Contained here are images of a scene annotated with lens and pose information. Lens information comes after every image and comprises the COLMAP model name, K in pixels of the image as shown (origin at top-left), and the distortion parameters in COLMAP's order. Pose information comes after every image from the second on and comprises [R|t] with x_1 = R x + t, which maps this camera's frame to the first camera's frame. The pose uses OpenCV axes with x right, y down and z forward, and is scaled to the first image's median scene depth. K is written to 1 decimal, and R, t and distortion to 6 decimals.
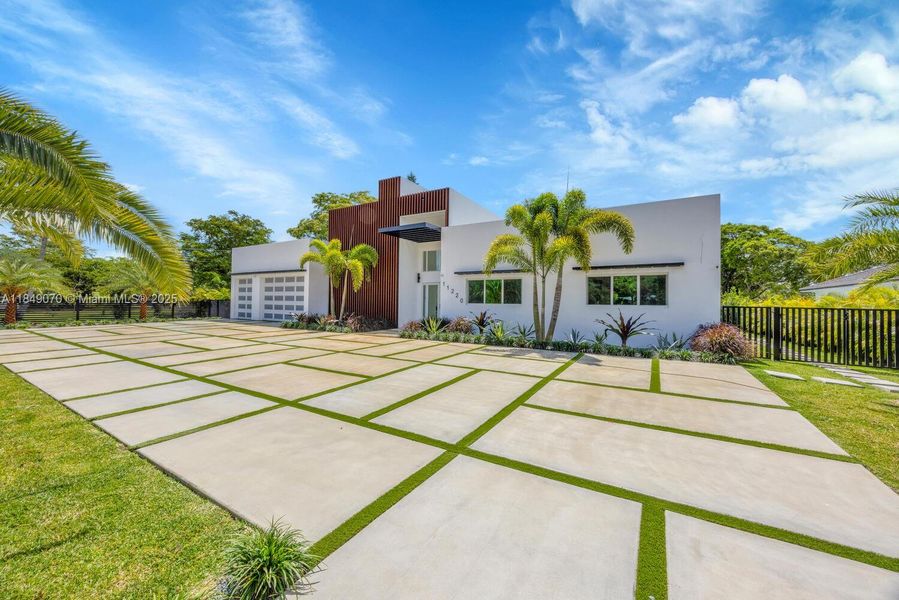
lens RADIAL K [[347.5, 0, 451.0], [0, 347.5, 299.4], [0, 0, 1]] dist [-0.002082, -0.000284]
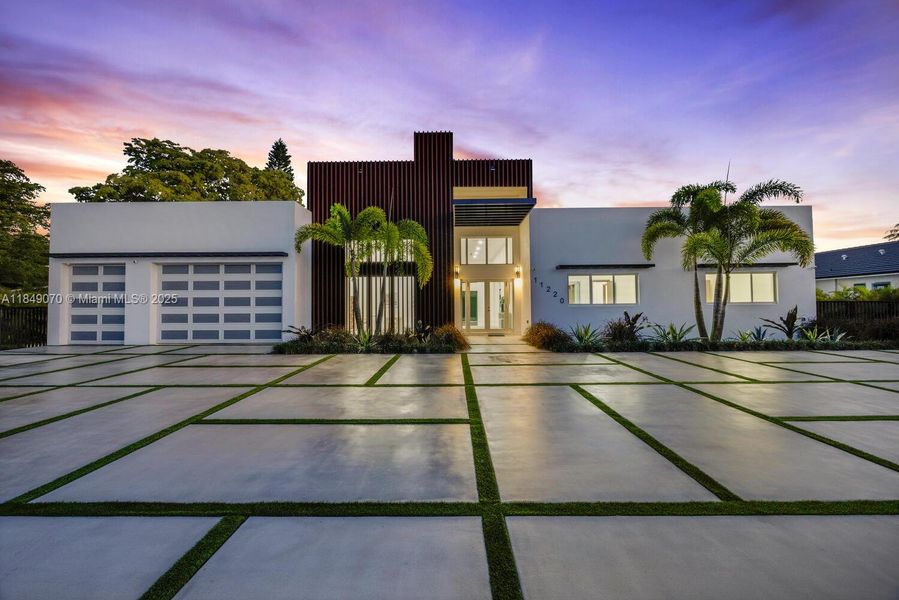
lens RADIAL K [[347.5, 0, 451.0], [0, 347.5, 299.4], [0, 0, 1]] dist [-0.002082, -0.000284]
pose [[0.856281, -0.010074, 0.516412, -0.475008], [0.013803, 0.999899, -0.003382, -0.000193], [-0.516326, 0.010024, 0.856334, 0.337550]]
